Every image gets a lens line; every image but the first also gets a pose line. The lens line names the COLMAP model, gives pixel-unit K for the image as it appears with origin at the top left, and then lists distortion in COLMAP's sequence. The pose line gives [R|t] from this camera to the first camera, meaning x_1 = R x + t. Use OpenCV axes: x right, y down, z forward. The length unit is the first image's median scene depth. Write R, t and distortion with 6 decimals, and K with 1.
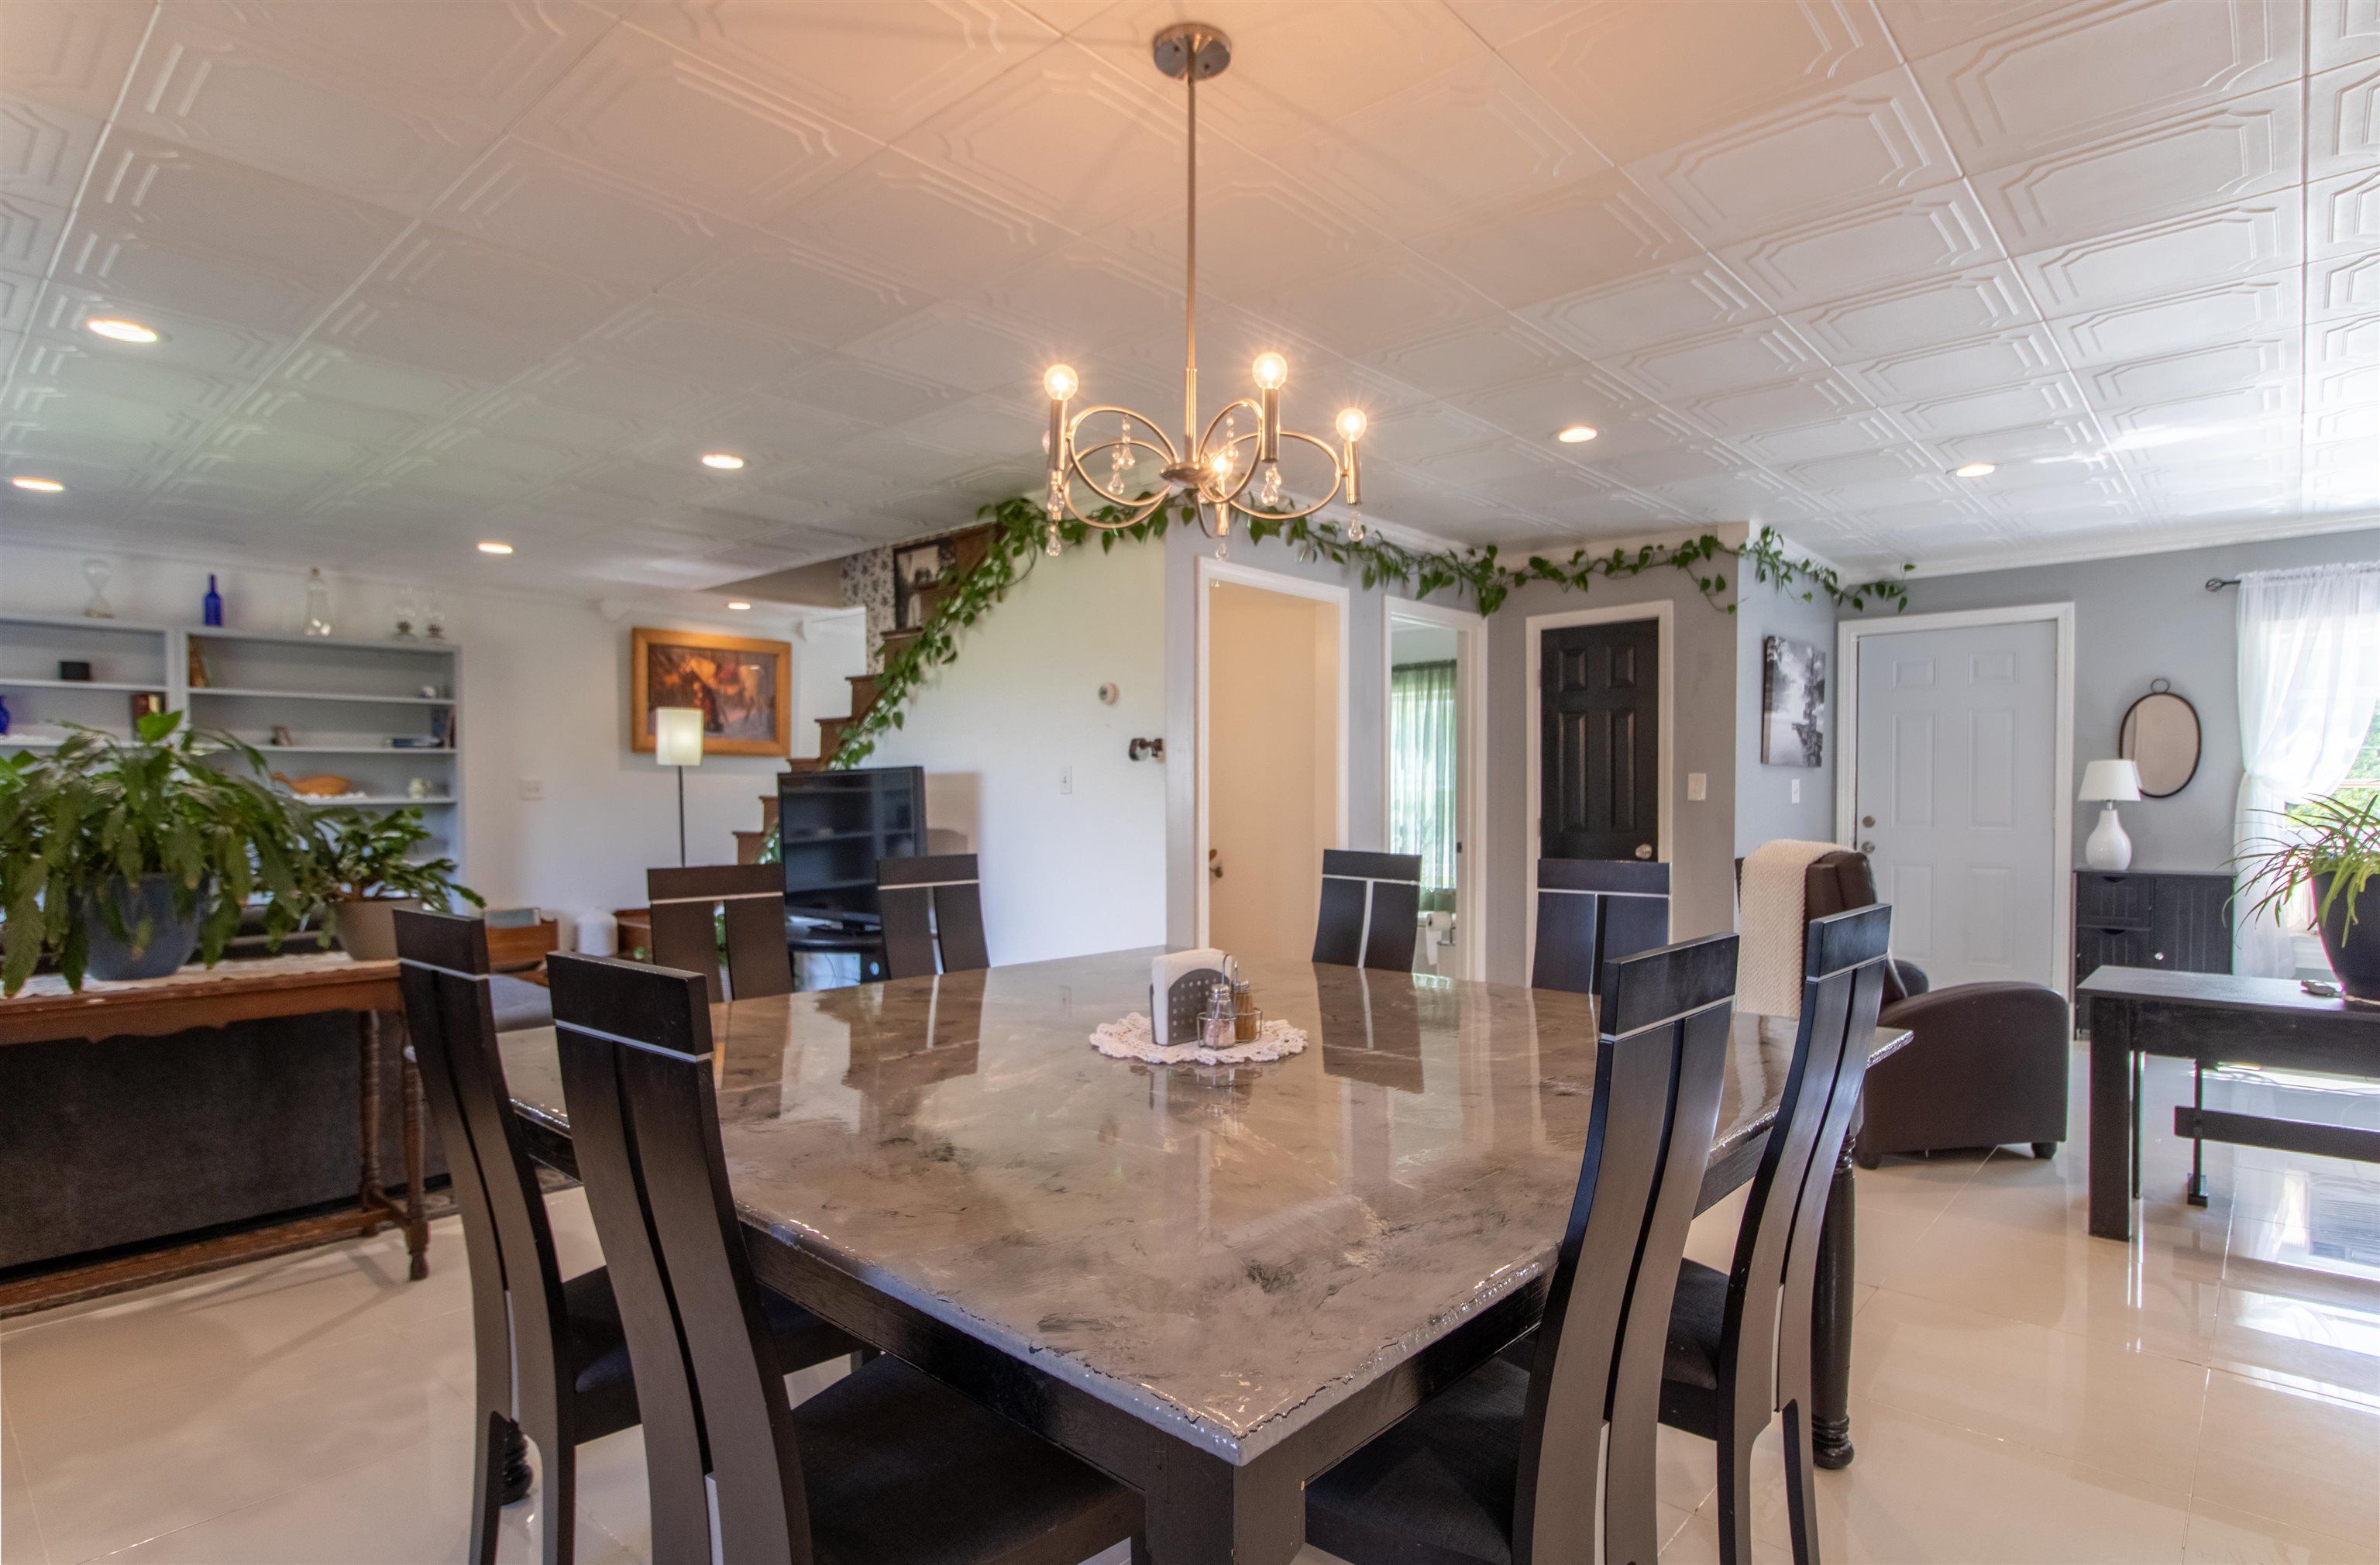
lens RADIAL K [[1246.4, 0, 1203.0], [0, 1246.4, 813.1], [0, 0, 1]] dist [0.008097, 0.000998]
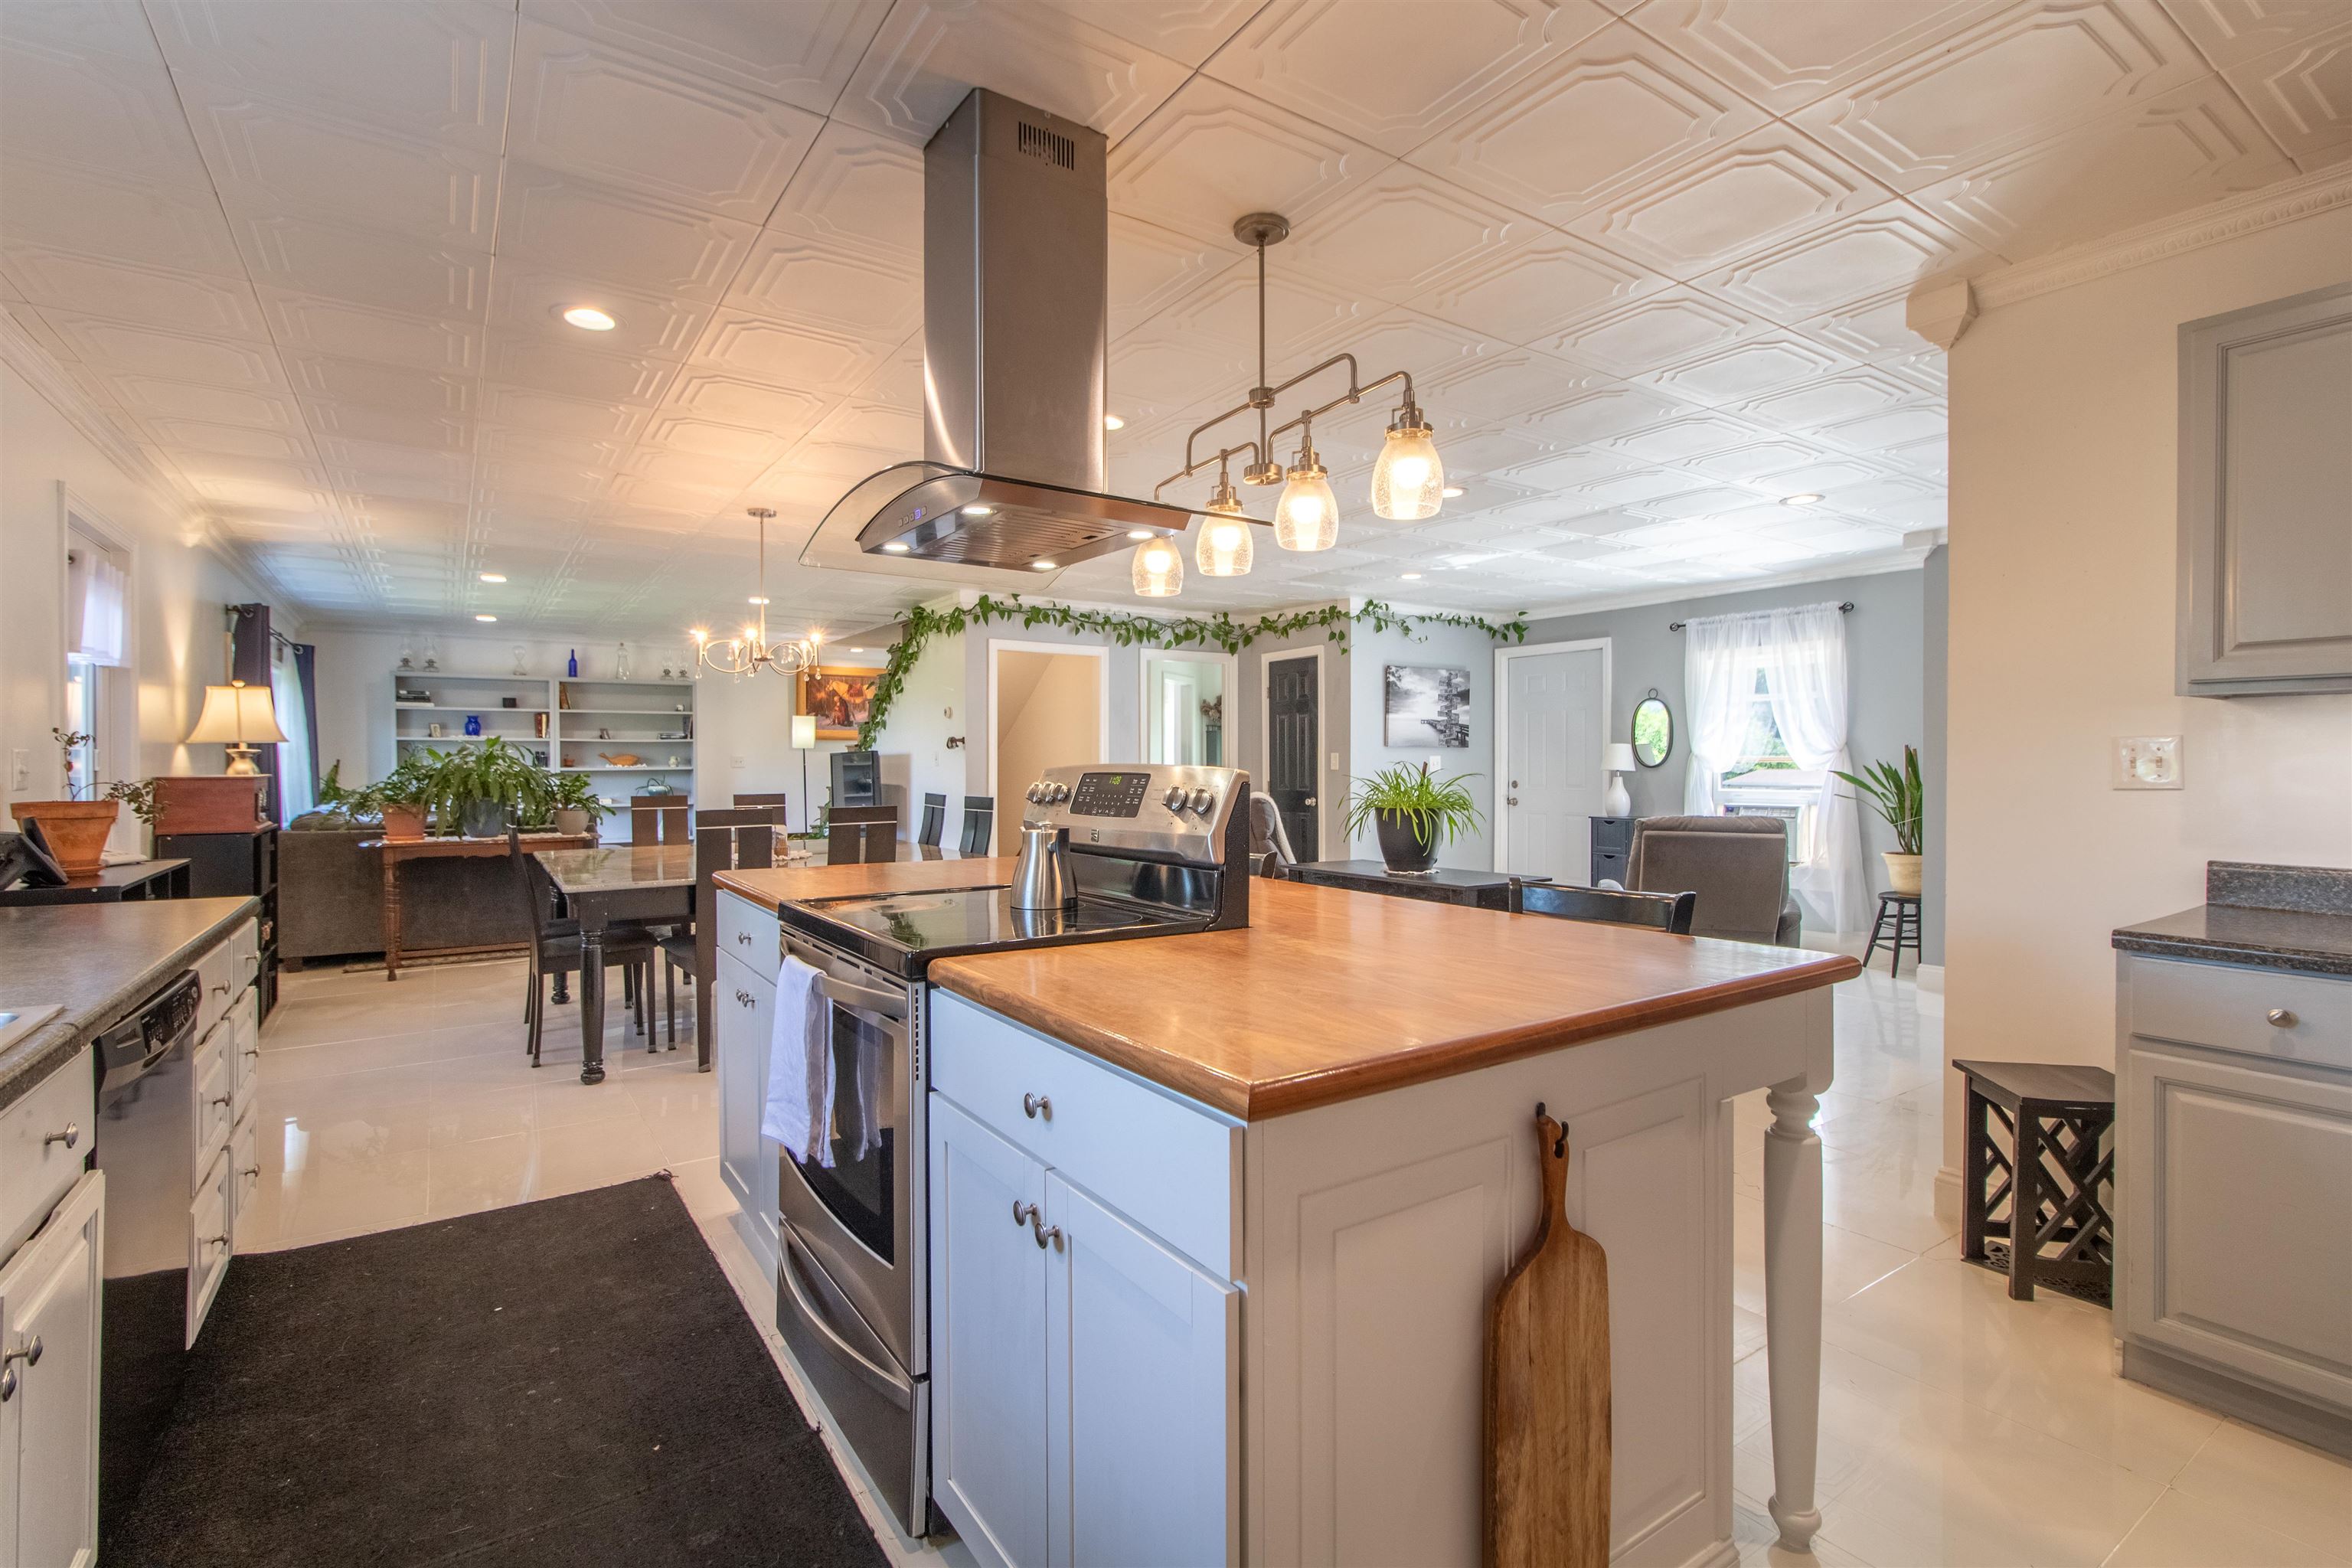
lens RADIAL K [[1126.9, 0, 1171.1], [0, 1126.9, 771.0], [0, 0, 1]] dist [0.020892, 0.000380]
pose [[0.966447, 0.002256, -0.256855, 0.535963], [-0.003697, 0.999980, -0.005126, -0.000613], [0.256838, 0.005904, 0.966436, -0.432560]]
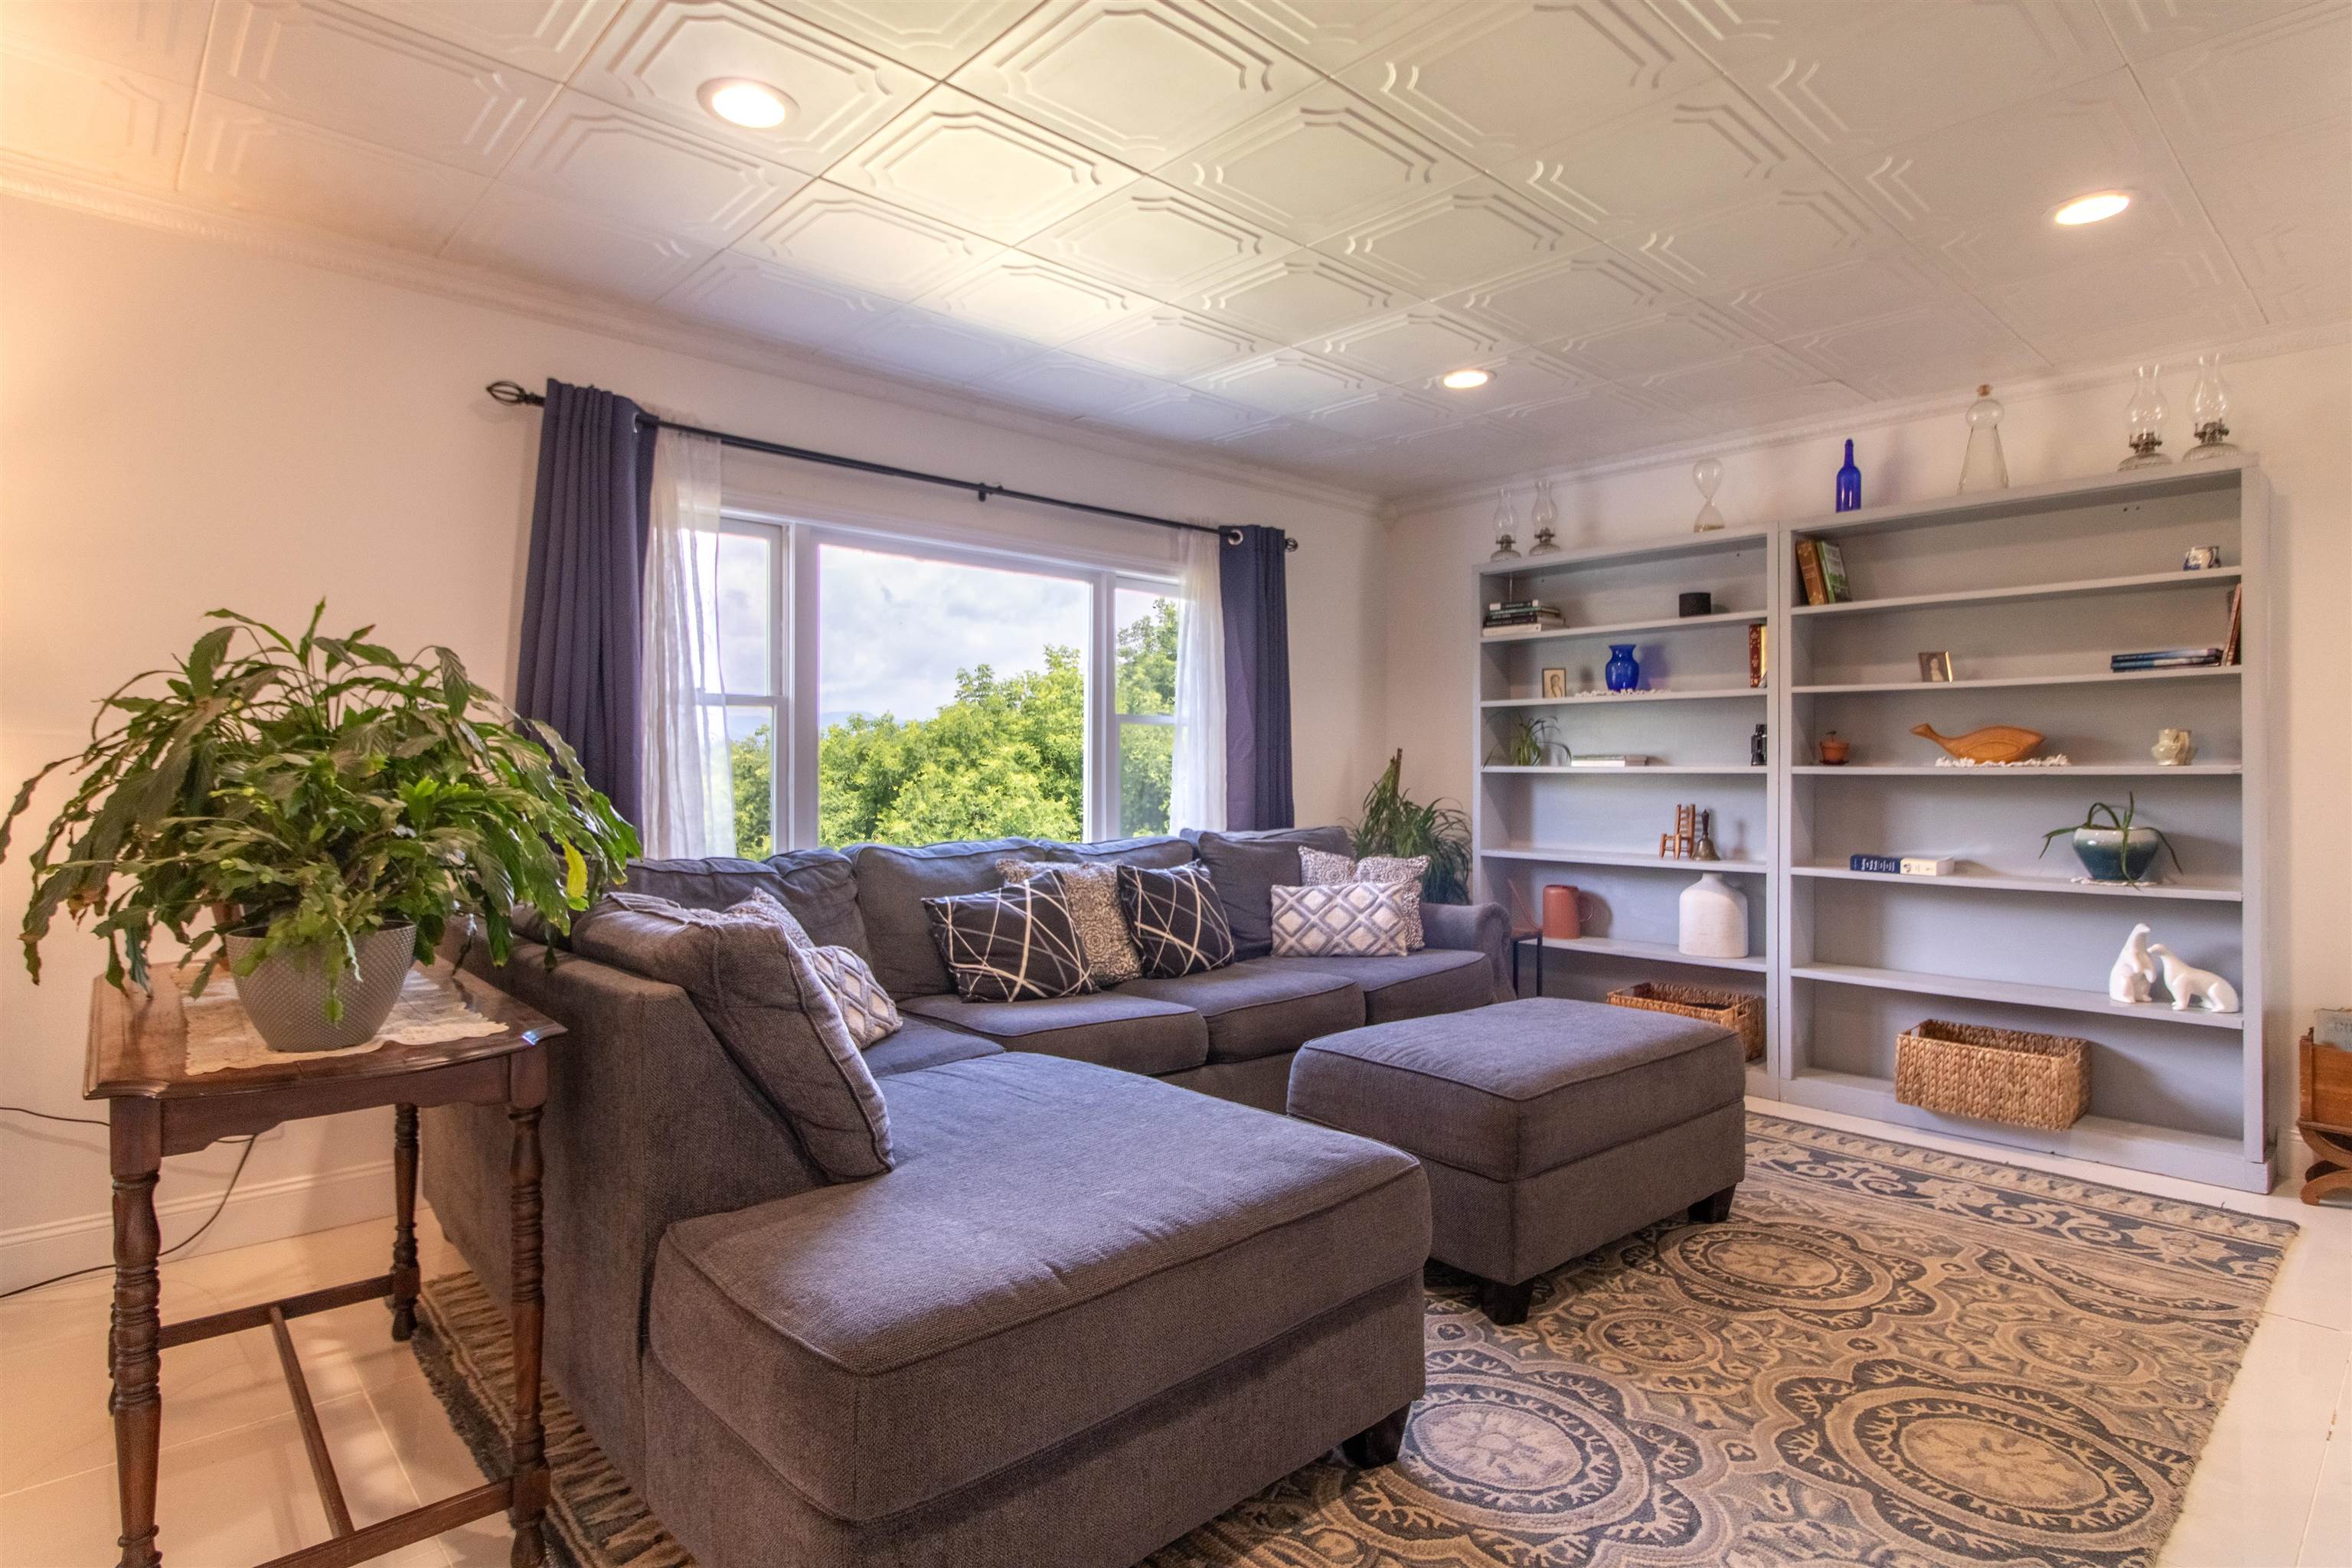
lens RADIAL K [[1231.5, 0, 1152.2], [0, 1231.5, 769.2], [0, 0, 1]] dist [-0.004544, 0.002080]
pose [[-0.094339, -0.001543, -0.995539, -0.087666], [-0.017704, 0.999843, 0.000128, -0.003393], [0.995383, 0.017637, -0.094351, 0.699268]]
